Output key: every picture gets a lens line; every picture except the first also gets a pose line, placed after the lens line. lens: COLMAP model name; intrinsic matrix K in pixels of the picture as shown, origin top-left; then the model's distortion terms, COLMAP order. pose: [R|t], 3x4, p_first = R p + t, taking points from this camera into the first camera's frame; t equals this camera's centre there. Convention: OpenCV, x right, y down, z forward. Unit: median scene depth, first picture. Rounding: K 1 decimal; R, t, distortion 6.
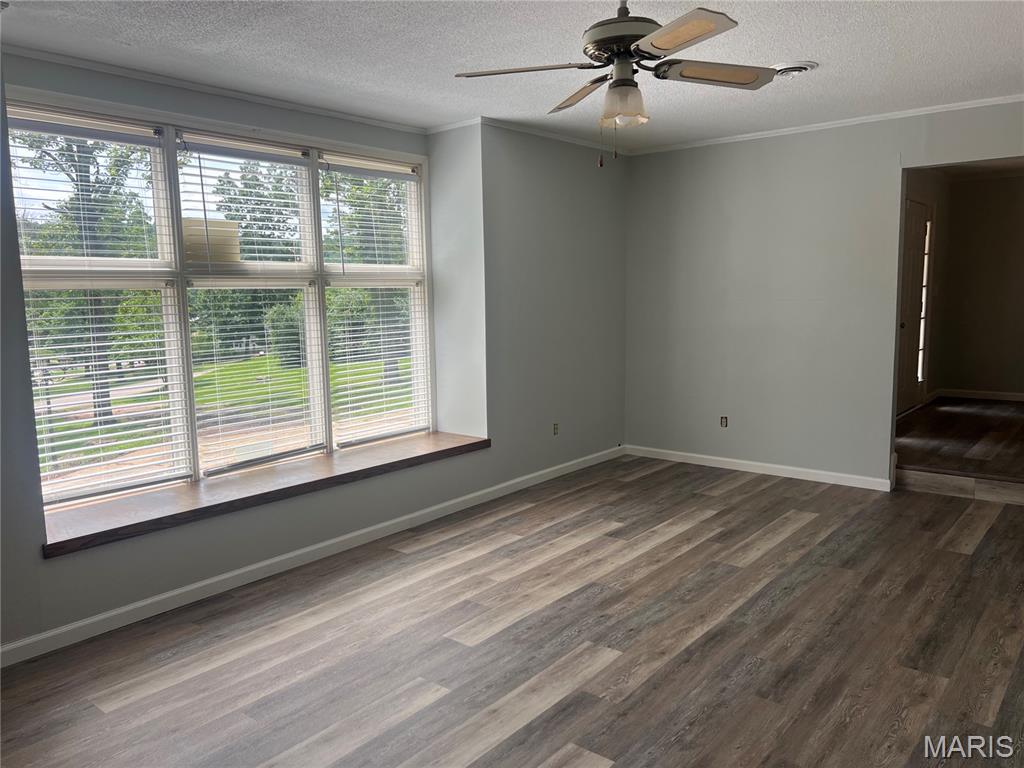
lens RADIAL K [[769.4, 0, 508.3], [0, 769.4, 382.2], [0, 0, 1]] dist [0.072093, -0.076886]
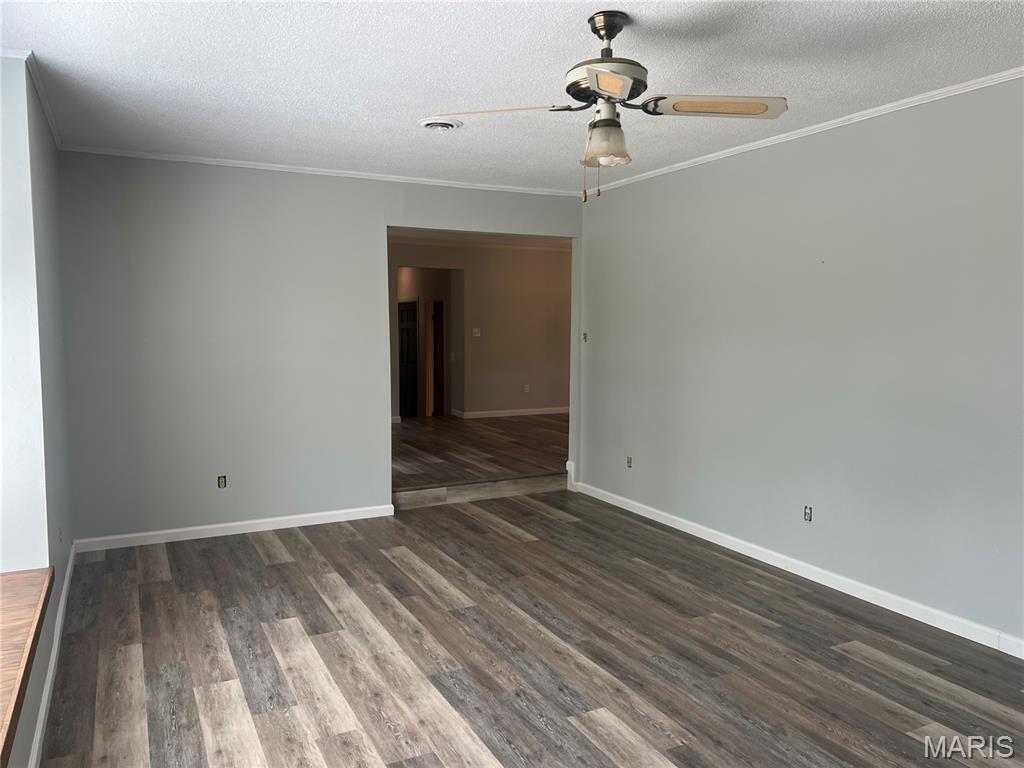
lens RADIAL K [[769.4, 0, 510.3], [0, 769.4, 388.6], [0, 0, 1]] dist [0.072093, -0.076886]
pose [[0.402622, -0.061637, 0.913289, -0.580762], [0.103517, 0.994396, 0.021476, -0.058553], [-0.909494, 0.085894, 0.406747, 0.527321]]
